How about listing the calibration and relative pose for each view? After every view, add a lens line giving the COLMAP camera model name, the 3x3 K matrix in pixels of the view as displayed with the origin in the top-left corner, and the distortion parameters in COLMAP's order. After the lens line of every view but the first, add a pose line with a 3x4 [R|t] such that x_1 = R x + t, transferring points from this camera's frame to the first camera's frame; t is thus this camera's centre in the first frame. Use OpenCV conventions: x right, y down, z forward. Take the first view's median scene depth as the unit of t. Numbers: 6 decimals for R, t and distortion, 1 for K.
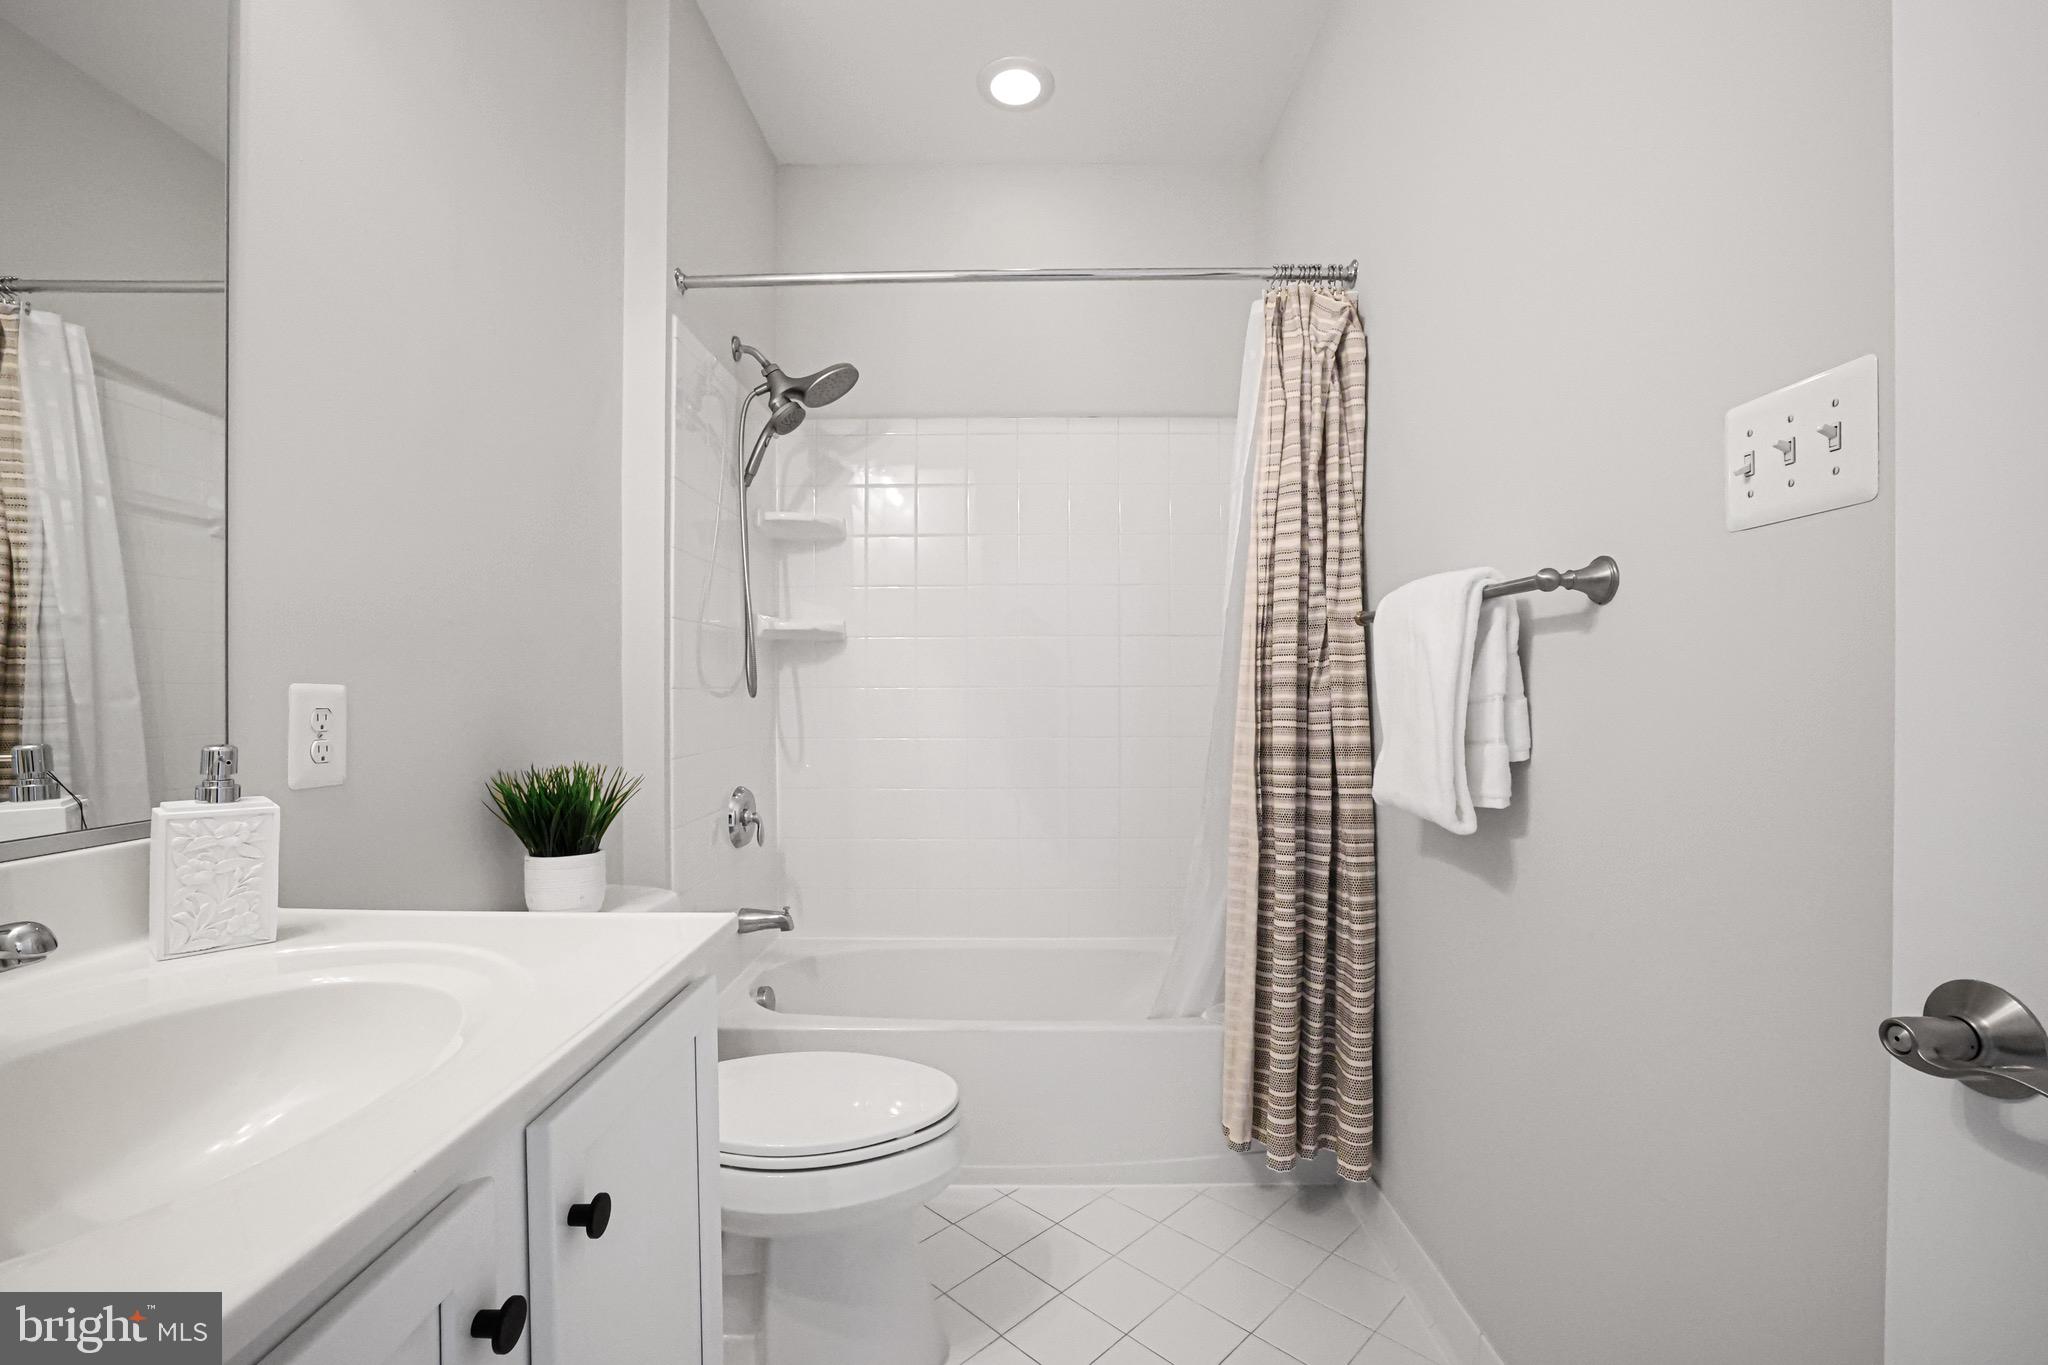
lens RADIAL K [[890.3, 0, 1029.0], [0, 890.3, 694.6], [0, 0, 1]] dist [-0.048347, 0.017620]
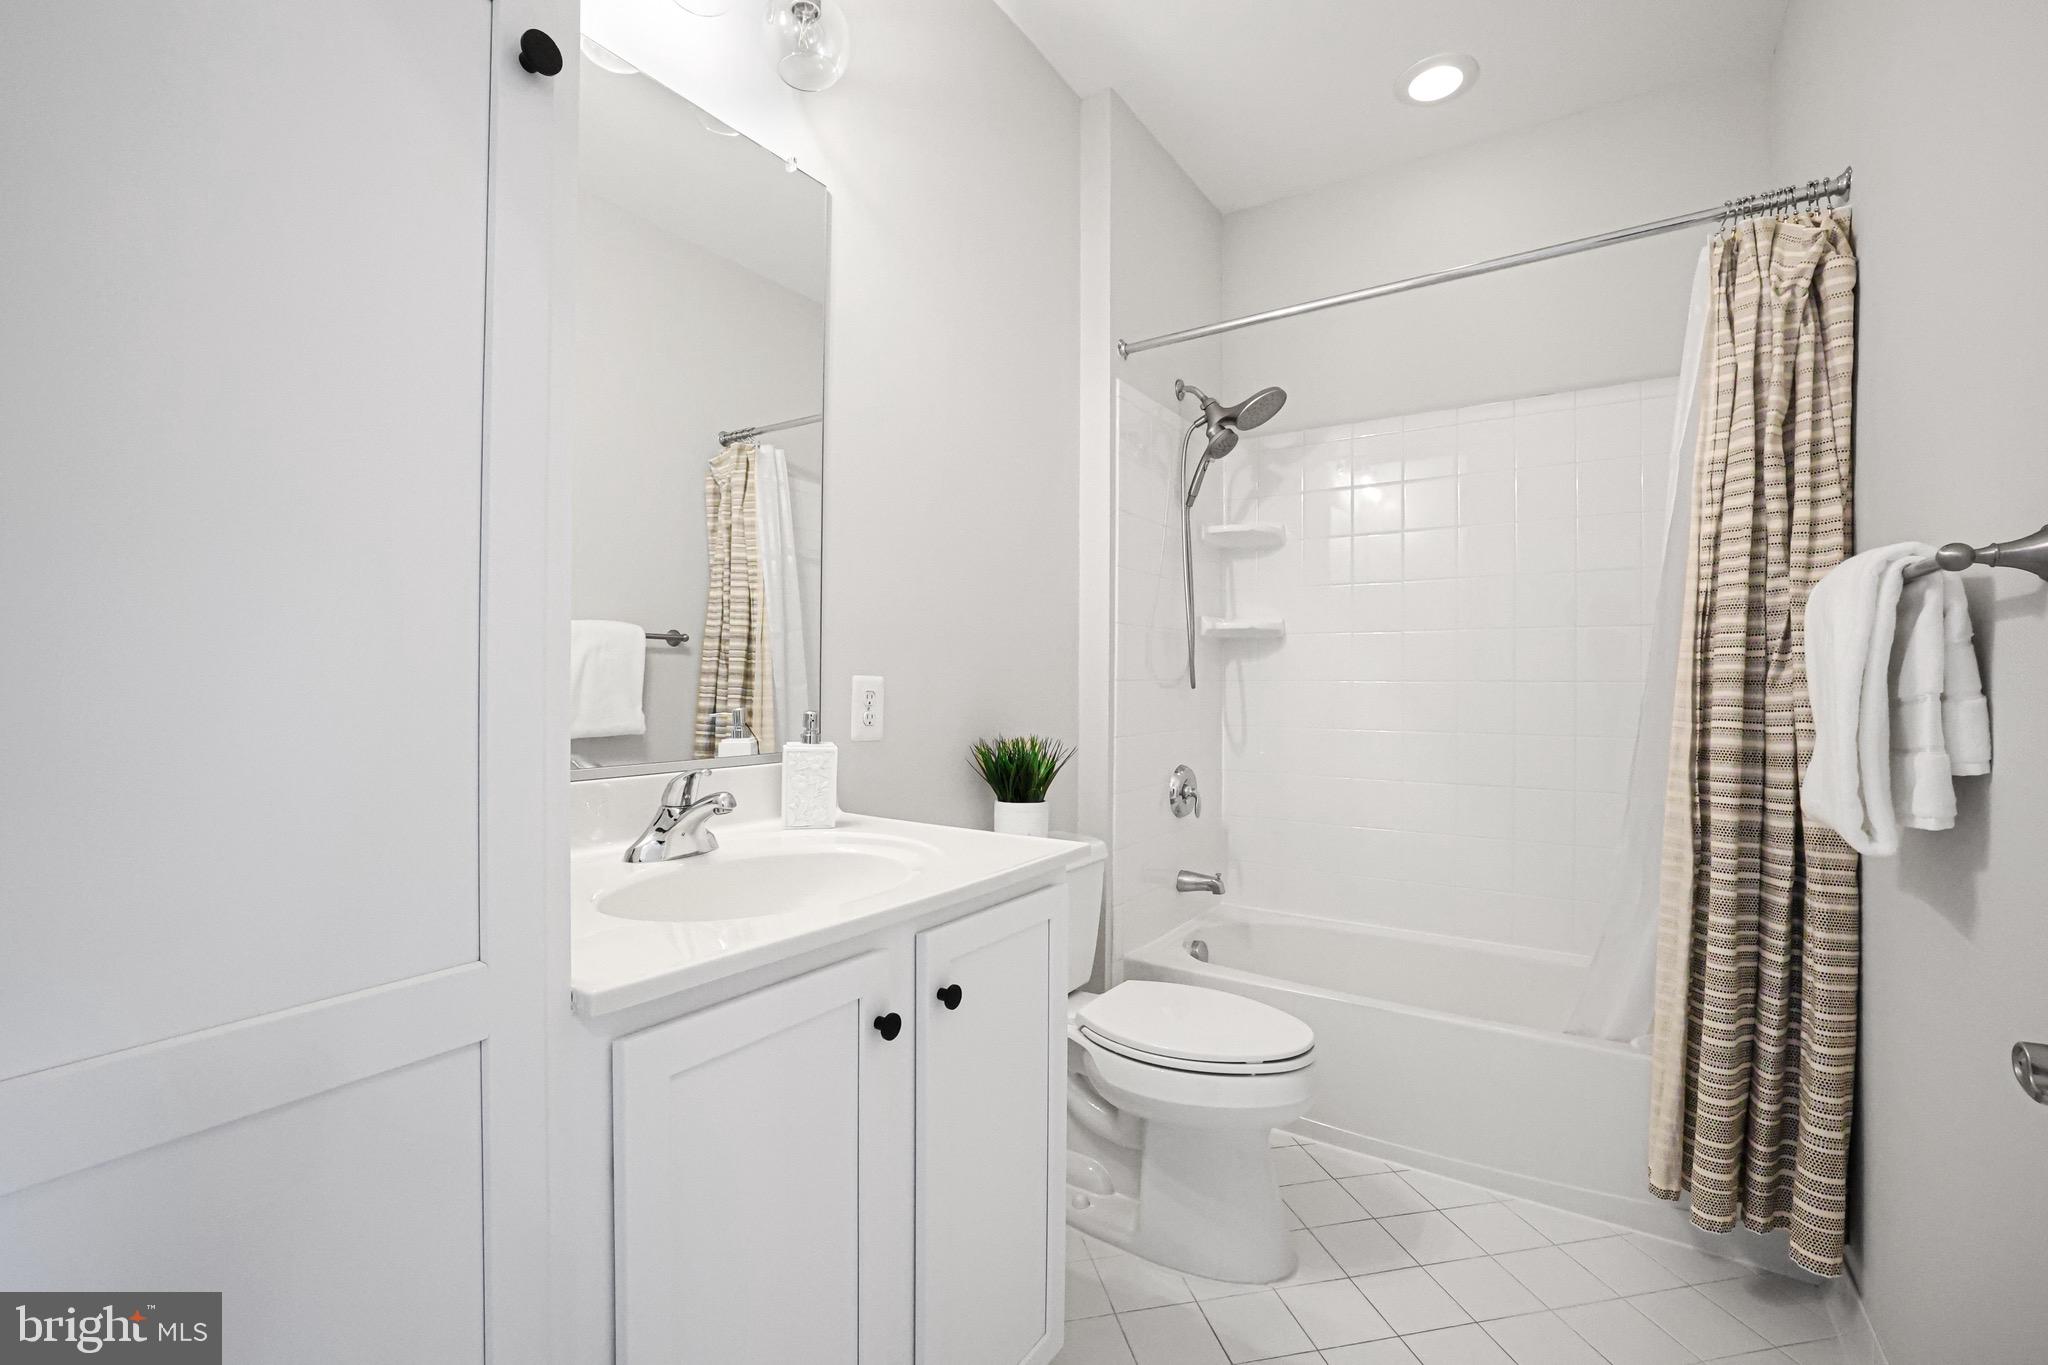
lens RADIAL K [[911.8, 0, 1024.0], [0, 911.8, 682.5], [0, 0, 1]] dist [-0.046699, 0.019181]
pose [[0.827561, 0.007376, -0.561328, 0.205786], [-0.010849, 0.999937, -0.002856, 0.000932], [0.561271, 0.008453, 0.827589, -0.127164]]
